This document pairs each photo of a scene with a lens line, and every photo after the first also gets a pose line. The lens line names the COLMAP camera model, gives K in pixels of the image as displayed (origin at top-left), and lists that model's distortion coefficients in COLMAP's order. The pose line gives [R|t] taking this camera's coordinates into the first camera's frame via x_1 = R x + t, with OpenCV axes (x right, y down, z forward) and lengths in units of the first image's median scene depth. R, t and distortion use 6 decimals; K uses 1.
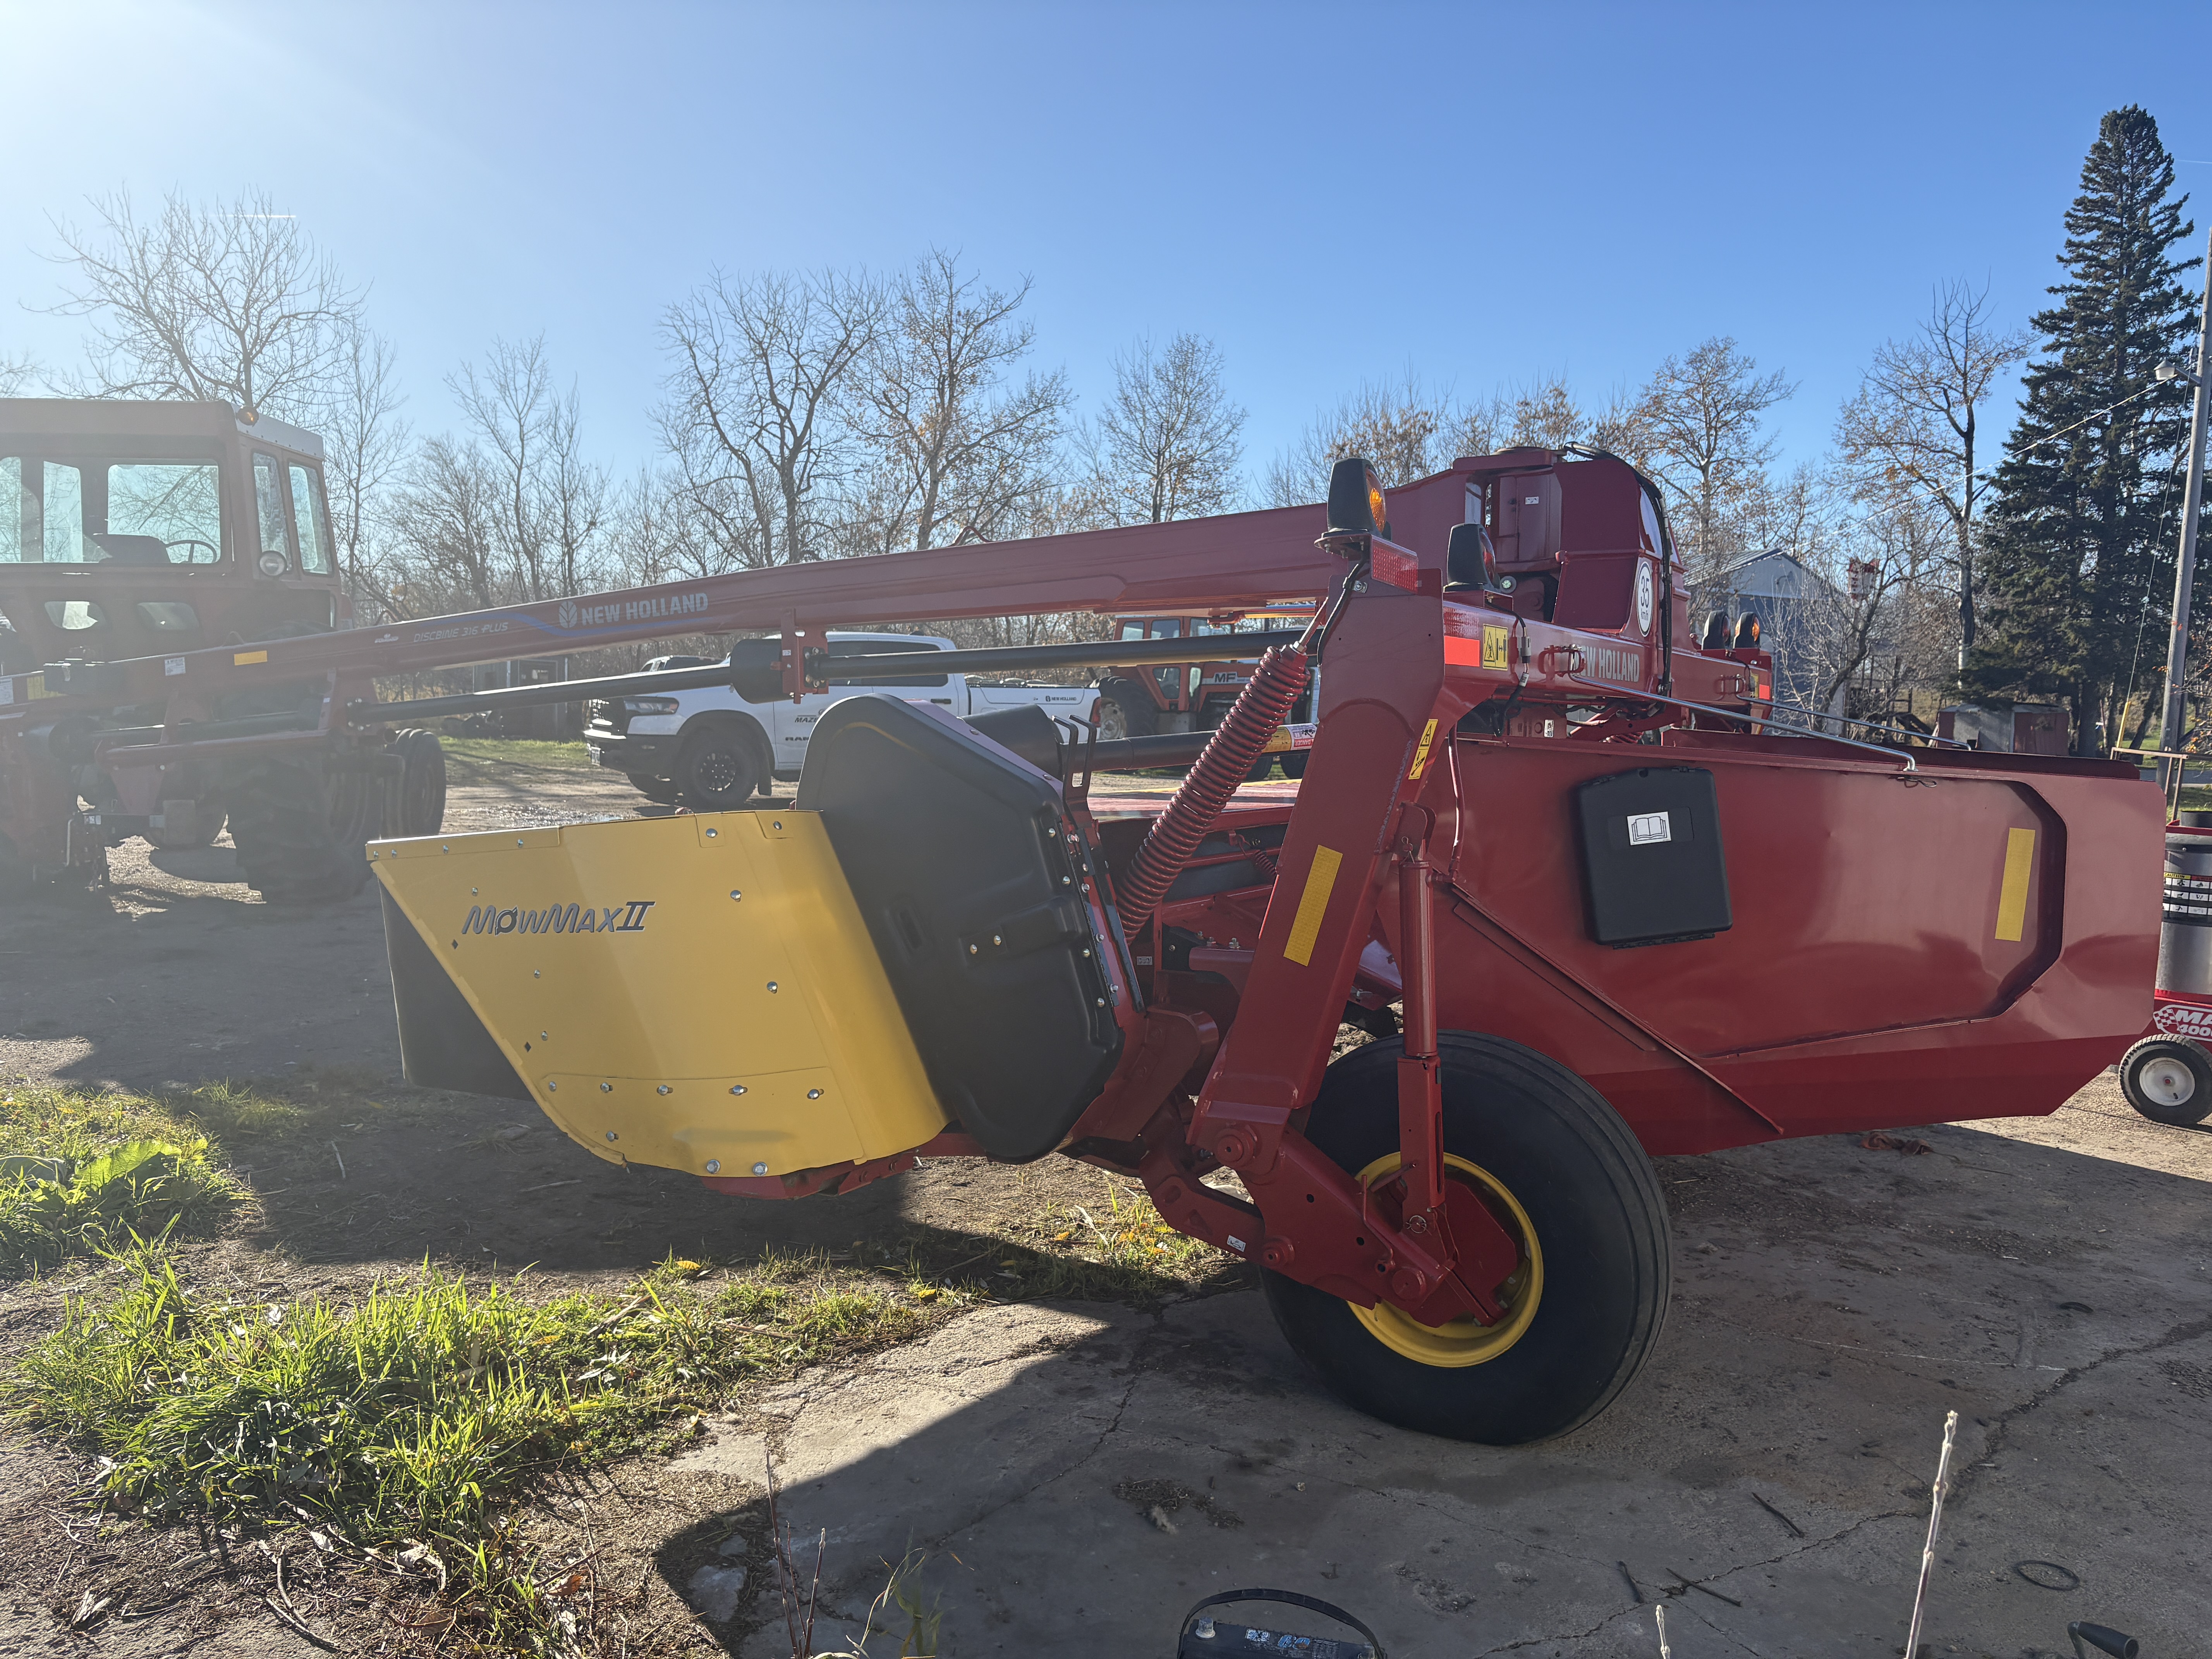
lens RADIAL K [[1681.4, 0, 1083.8], [0, 1681.4, 828.2], [0, 0, 1]] dist [0.040758, -0.044147]
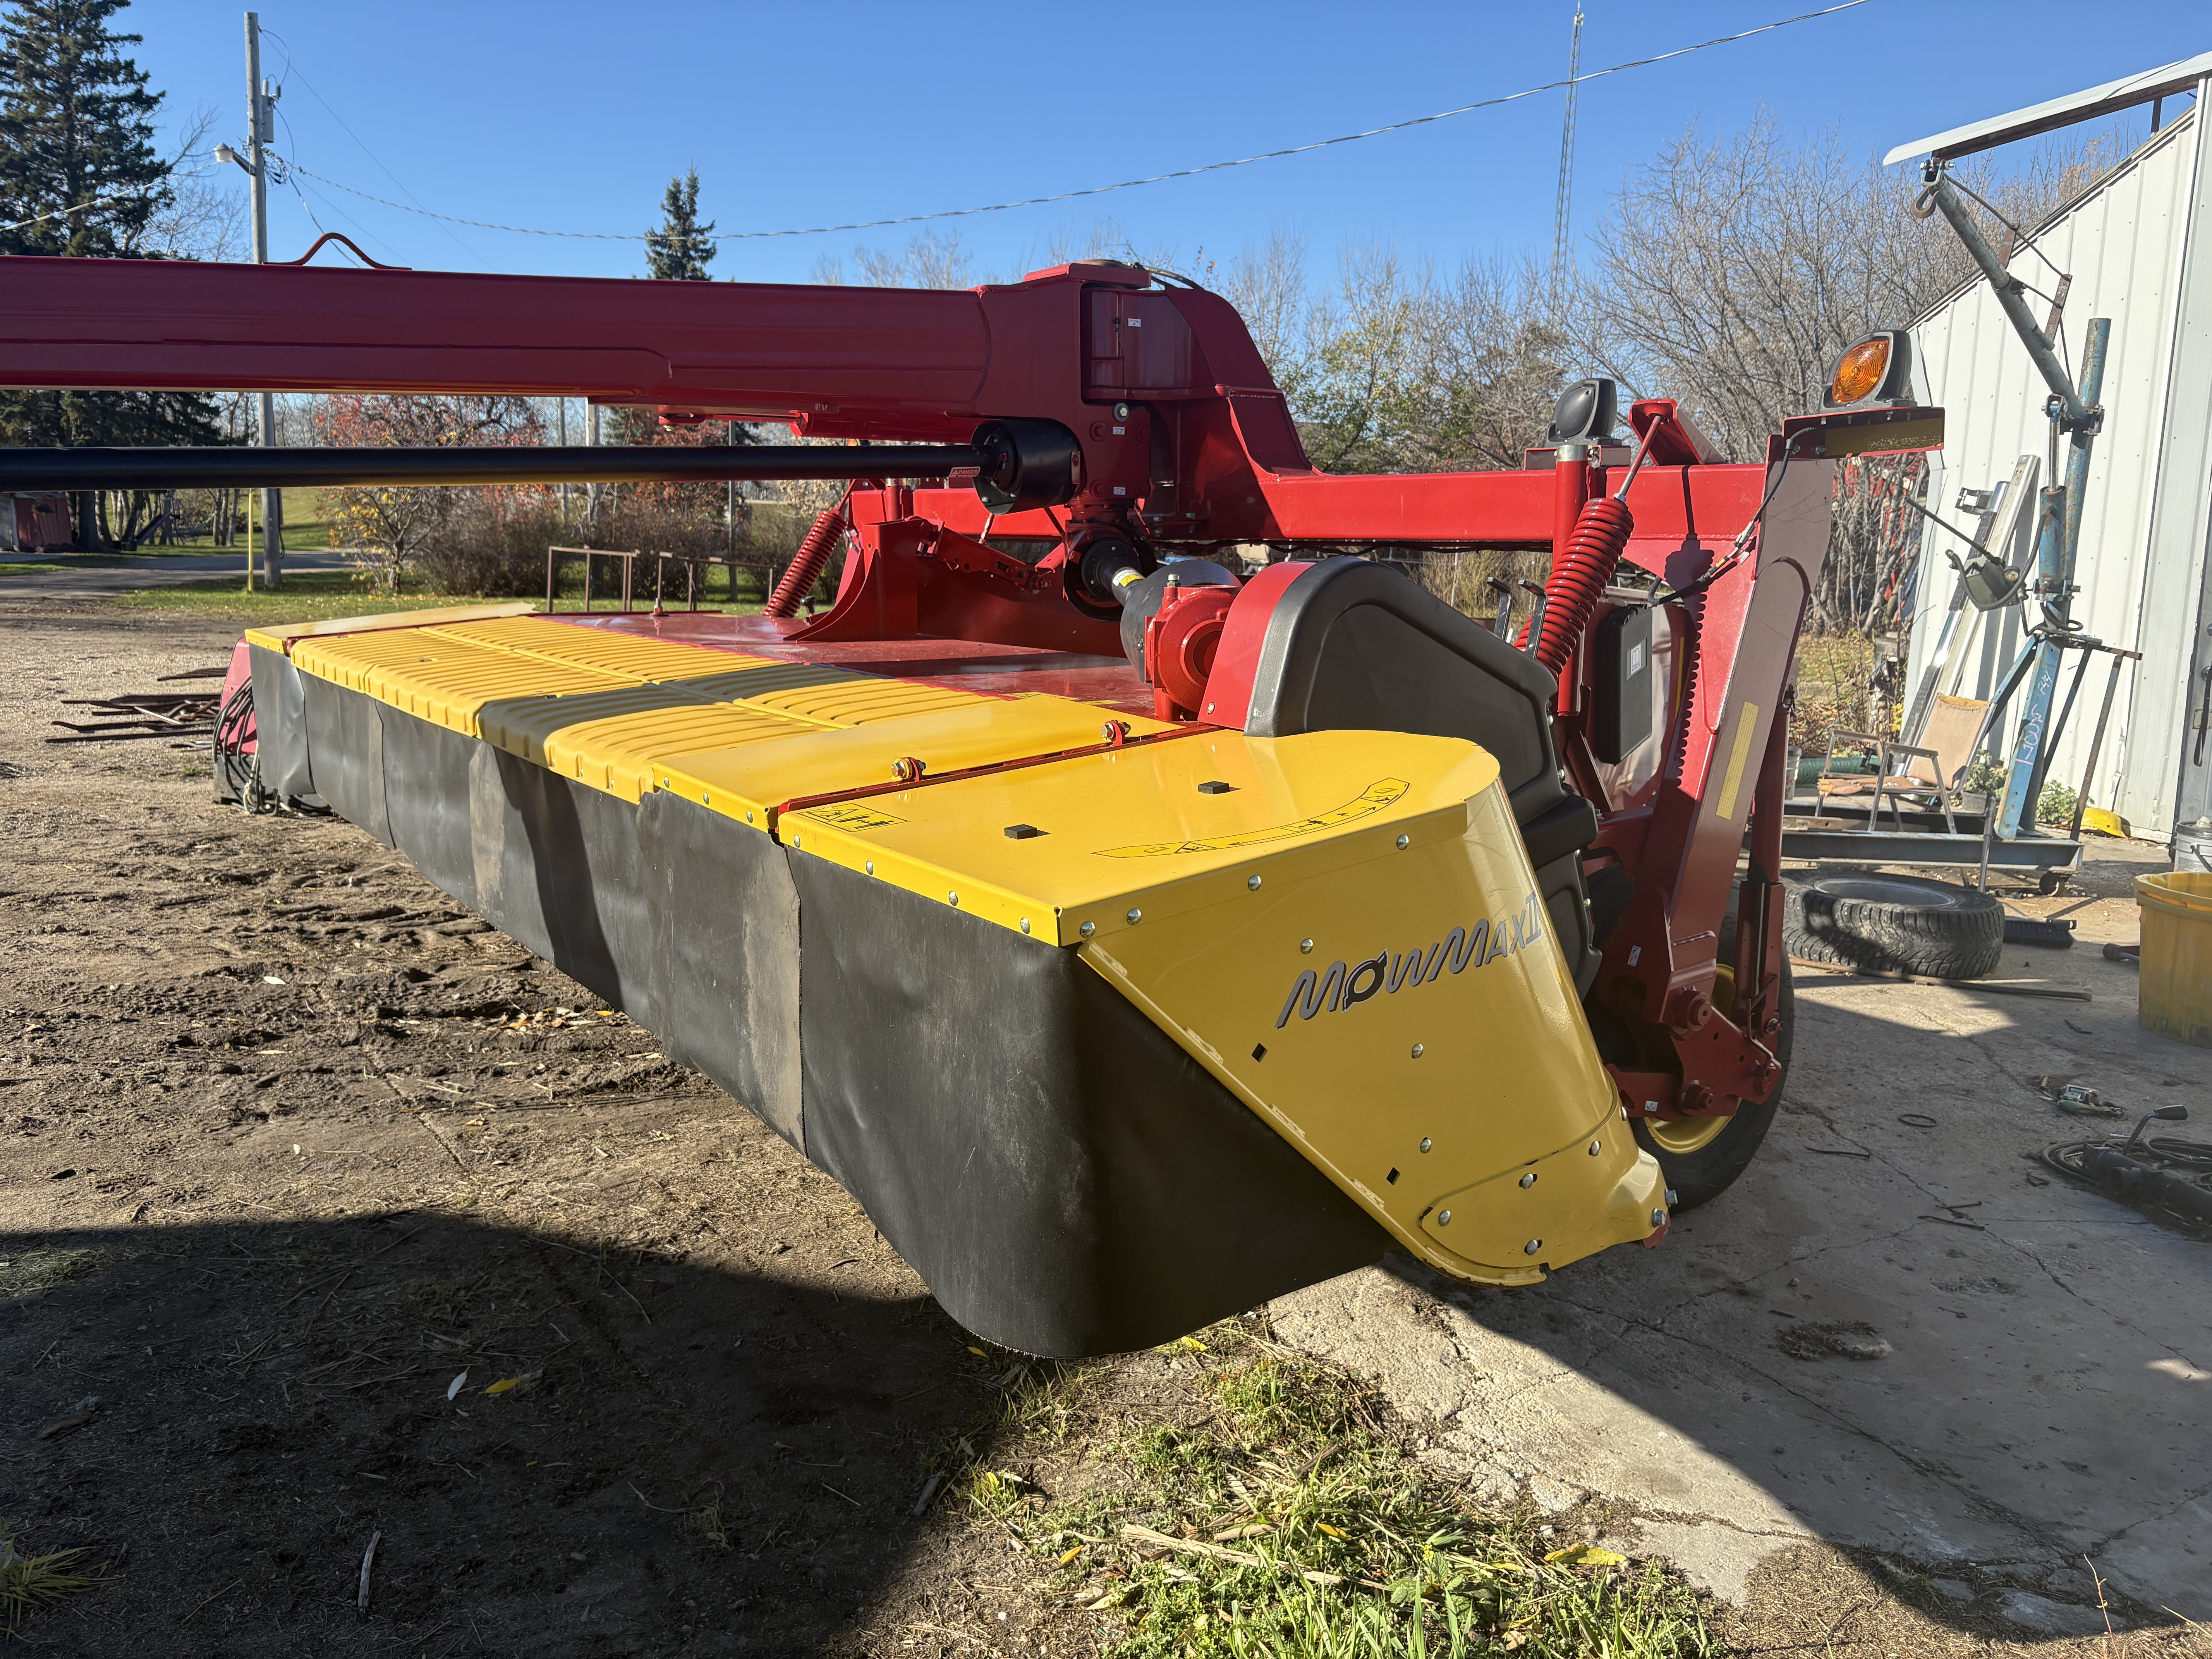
lens RADIAL K [[1681.4, 0, 1096.3], [0, 1681.4, 830.8], [0, 0, 1]] dist [0.040758, -0.044147]
pose [[0.407857, -0.166314, 0.897771, -0.074657], [0.049007, 0.985840, 0.160366, -0.007704], [-0.911730, -0.021409, 0.410233, 0.071788]]
